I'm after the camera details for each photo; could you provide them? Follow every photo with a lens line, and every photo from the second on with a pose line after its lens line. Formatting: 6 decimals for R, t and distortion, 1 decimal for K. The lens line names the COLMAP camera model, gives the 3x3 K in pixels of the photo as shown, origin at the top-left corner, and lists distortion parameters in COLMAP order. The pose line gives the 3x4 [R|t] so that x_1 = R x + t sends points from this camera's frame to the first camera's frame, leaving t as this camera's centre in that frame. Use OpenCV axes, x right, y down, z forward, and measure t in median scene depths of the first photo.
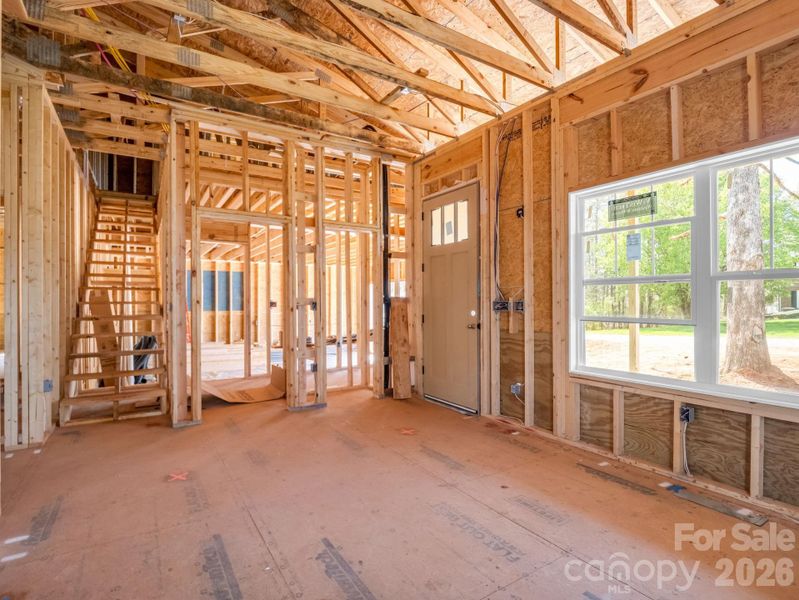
lens RADIAL K [[394.8, 0, 393.0], [0, 394.8, 302.2], [0, 0, 1]] dist [-0.005891, -0.000881]
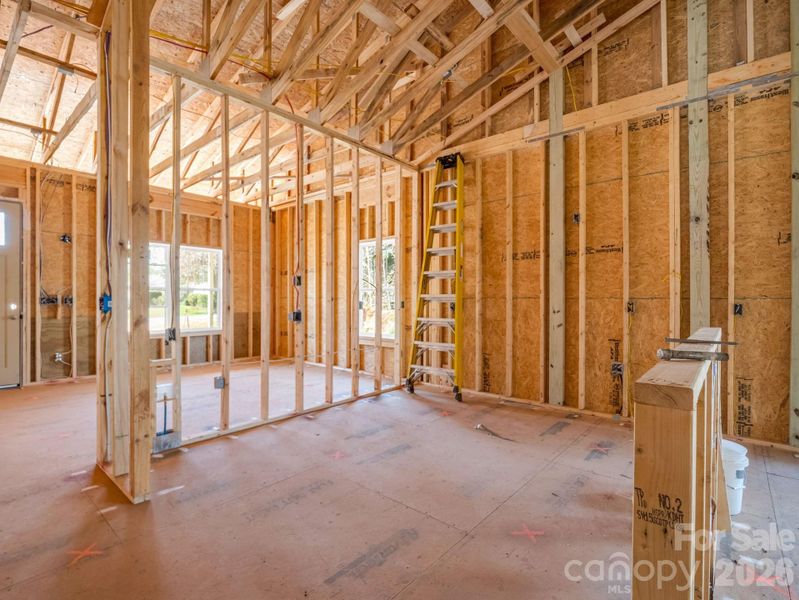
lens RADIAL K [[394.8, 0, 372.5], [0, 394.8, 301.1], [0, 0, 1]] dist [-0.005891, -0.000881]
pose [[-0.274267, -0.005999, 0.961635, -1.581638], [-0.008102, 0.999959, 0.003927, -0.004929], [-0.961620, -0.006714, -0.274304, 0.308701]]
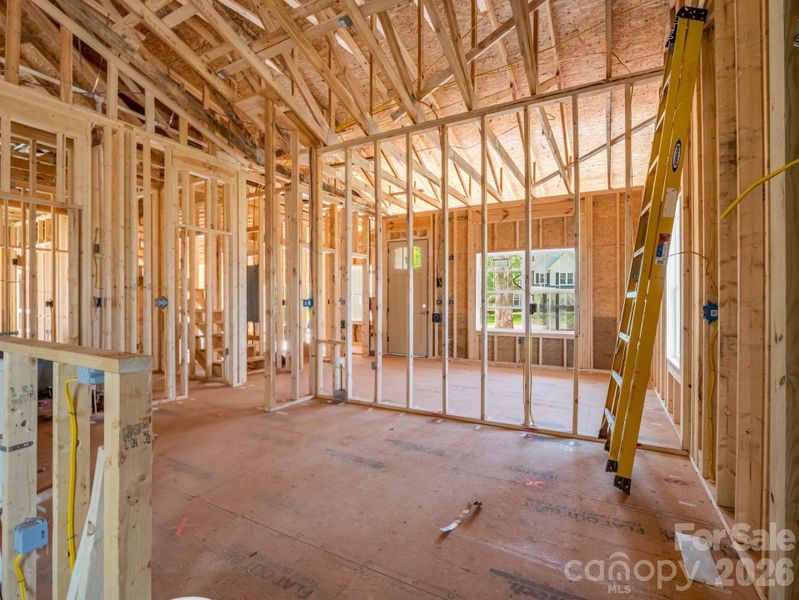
lens RADIAL K [[394.8, 0, 386.7], [0, 394.8, 303.5], [0, 0, 1]] dist [-0.005891, -0.000881]
pose [[0.878478, -0.001702, 0.477780, -1.089836], [-0.005478, 0.999892, 0.013634, -0.011984], [-0.477752, -0.014594, 0.878374, -0.765208]]
